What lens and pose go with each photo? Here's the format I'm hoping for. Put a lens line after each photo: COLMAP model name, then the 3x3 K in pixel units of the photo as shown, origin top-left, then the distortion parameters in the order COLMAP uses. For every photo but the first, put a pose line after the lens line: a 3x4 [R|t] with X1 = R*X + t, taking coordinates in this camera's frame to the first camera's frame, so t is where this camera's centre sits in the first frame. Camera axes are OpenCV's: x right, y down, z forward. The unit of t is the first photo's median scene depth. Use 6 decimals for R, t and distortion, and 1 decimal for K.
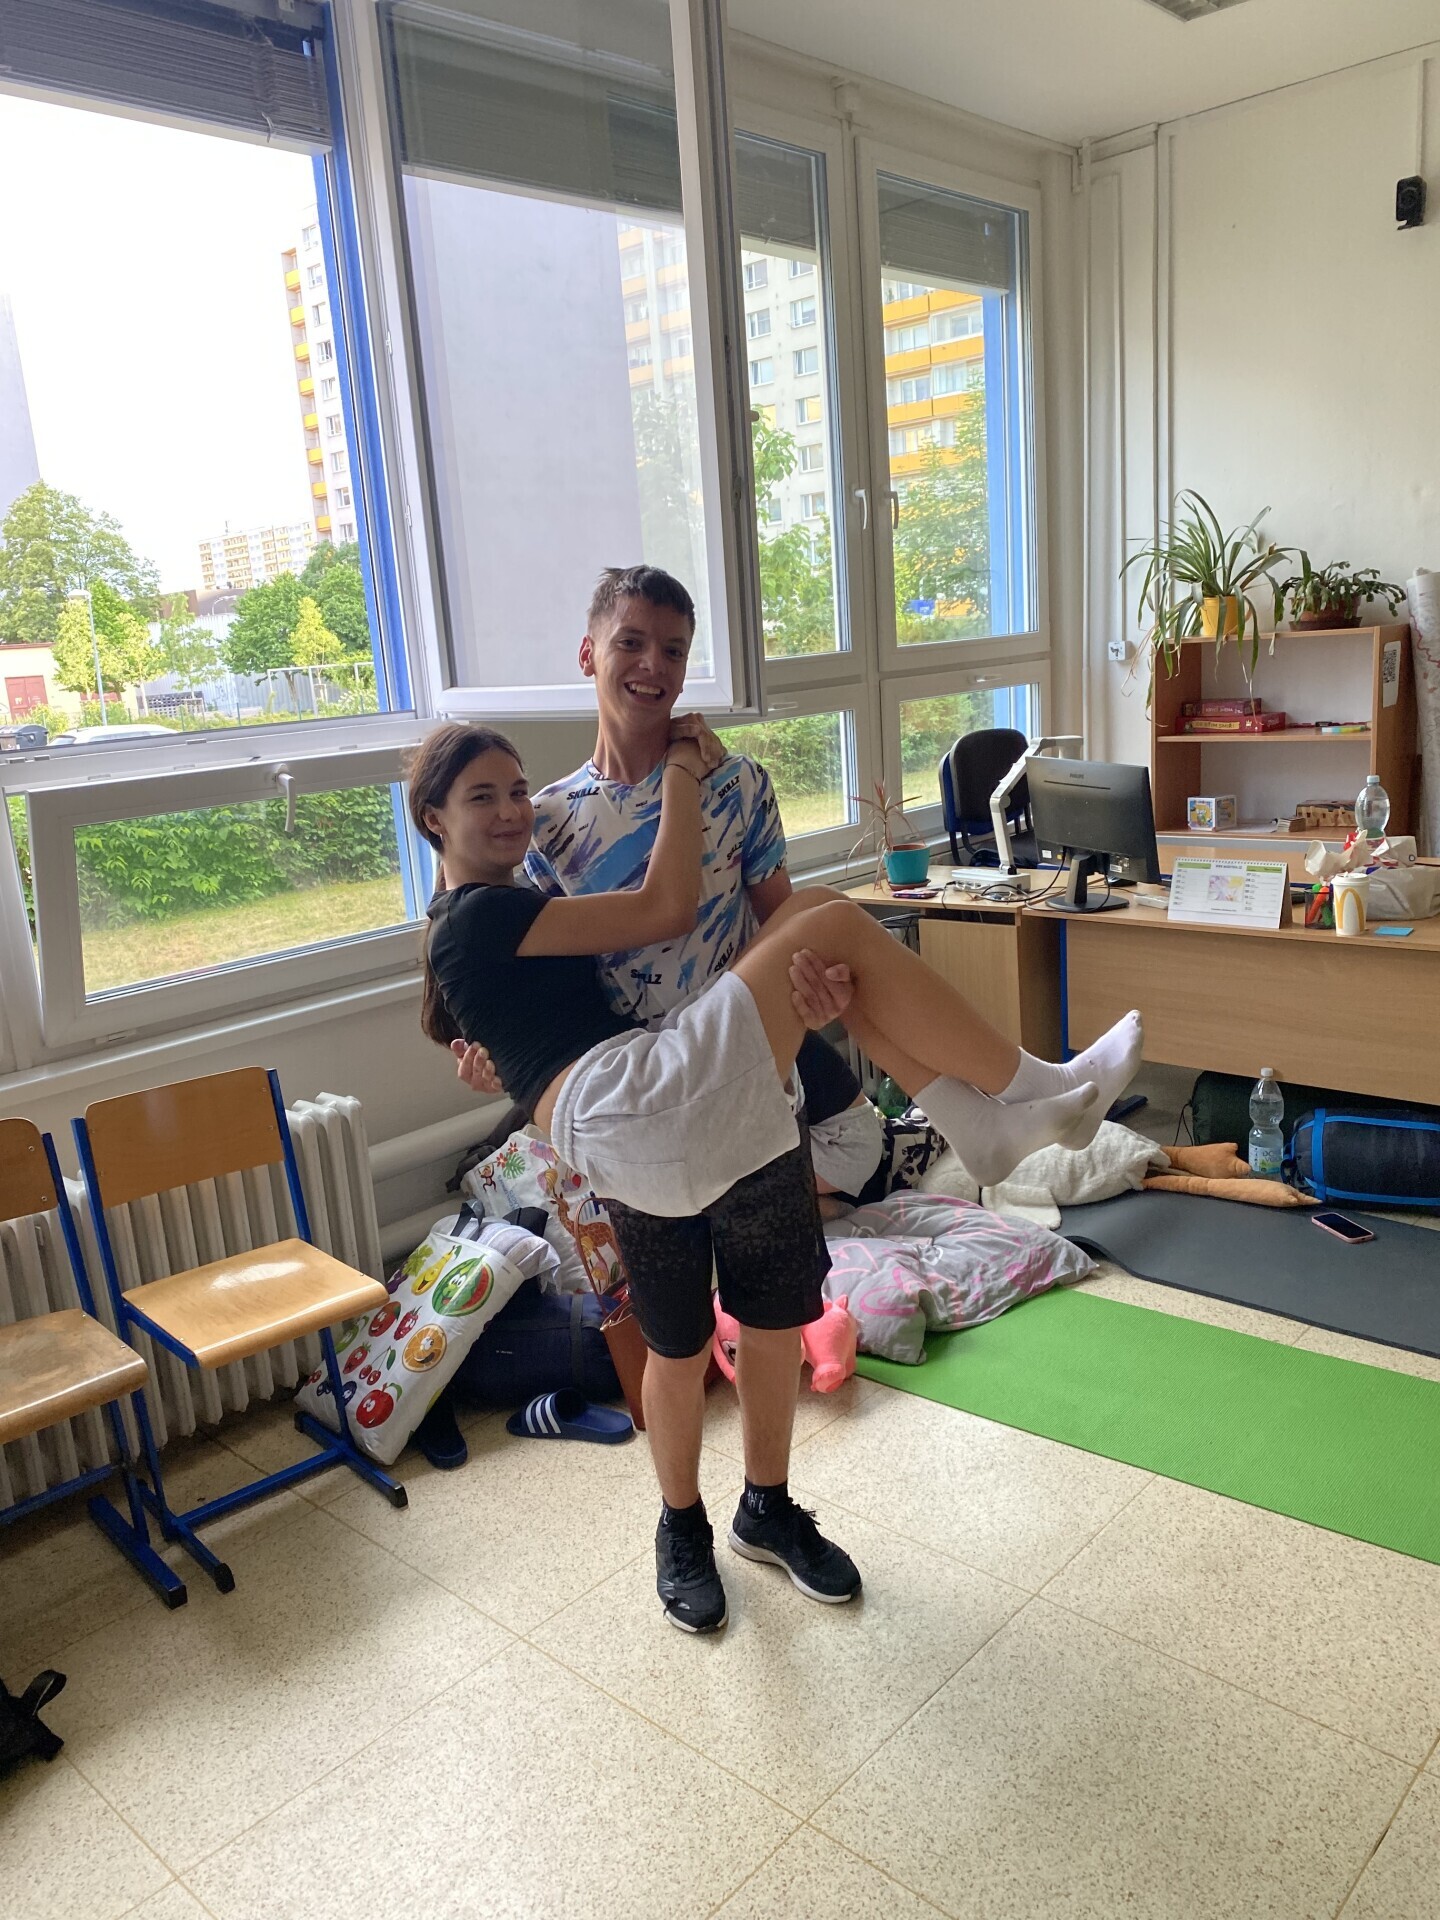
lens RADIAL K [[1471.4, 0, 714.4], [0, 1471.4, 964.8], [0, 0, 1]] dist [0.027155, -0.022585]
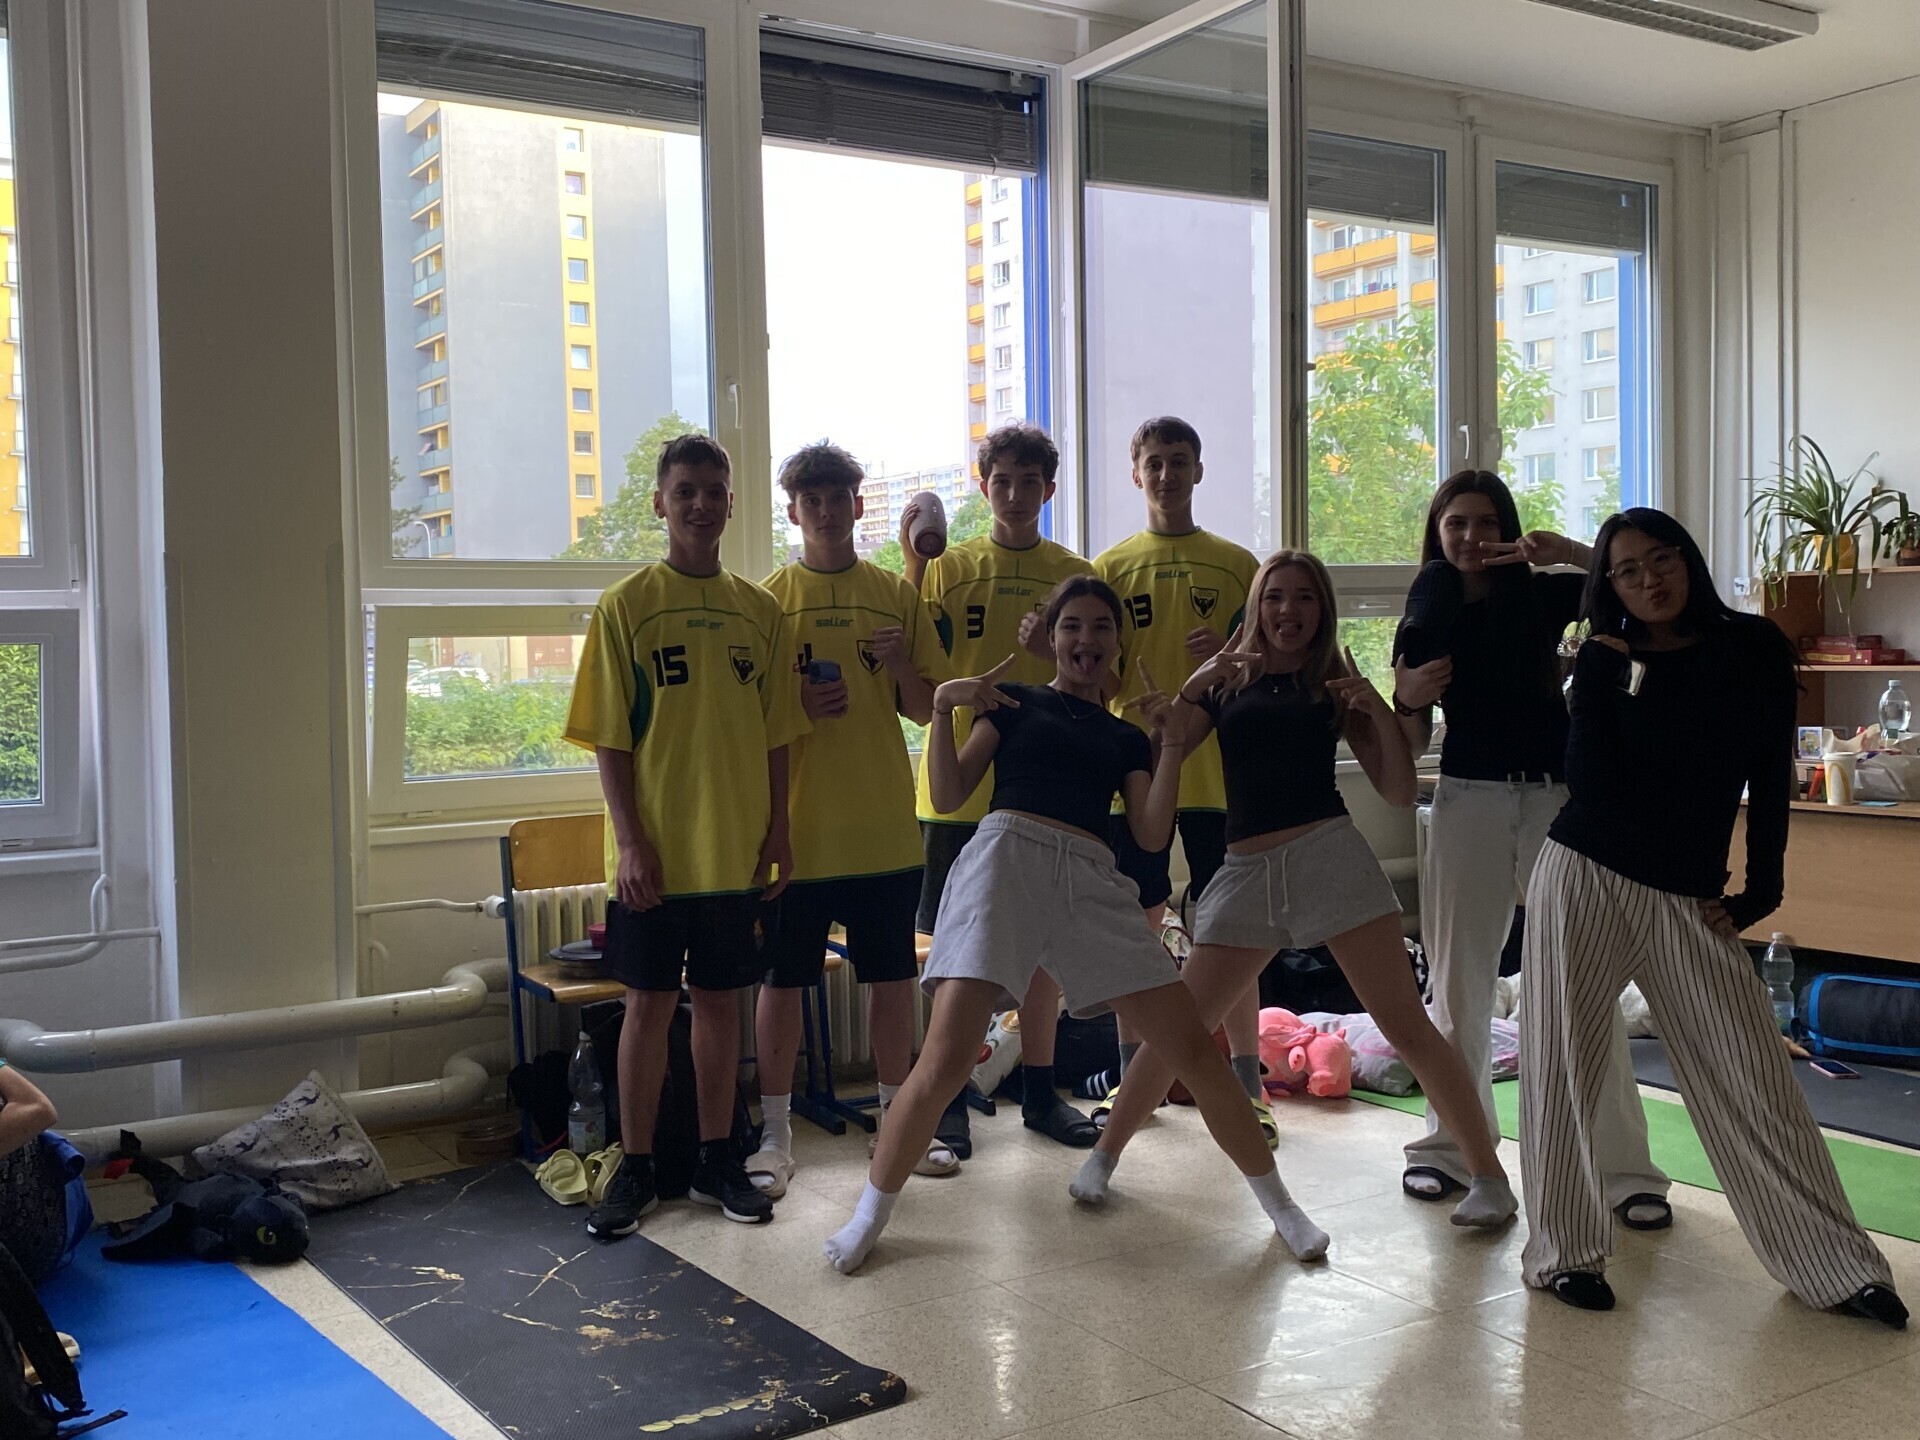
lens RADIAL K [[1893.7, 0, 950.1], [0, 1893.7, 720.2], [0, 0, 1]] dist [0.000450, 0.000000]
pose [[0.965078, 0.063133, -0.254242, 0.099492], [-0.103211, 0.983660, -0.147515, 0.149135], [0.240774, 0.168604, 0.955824, -0.426159]]
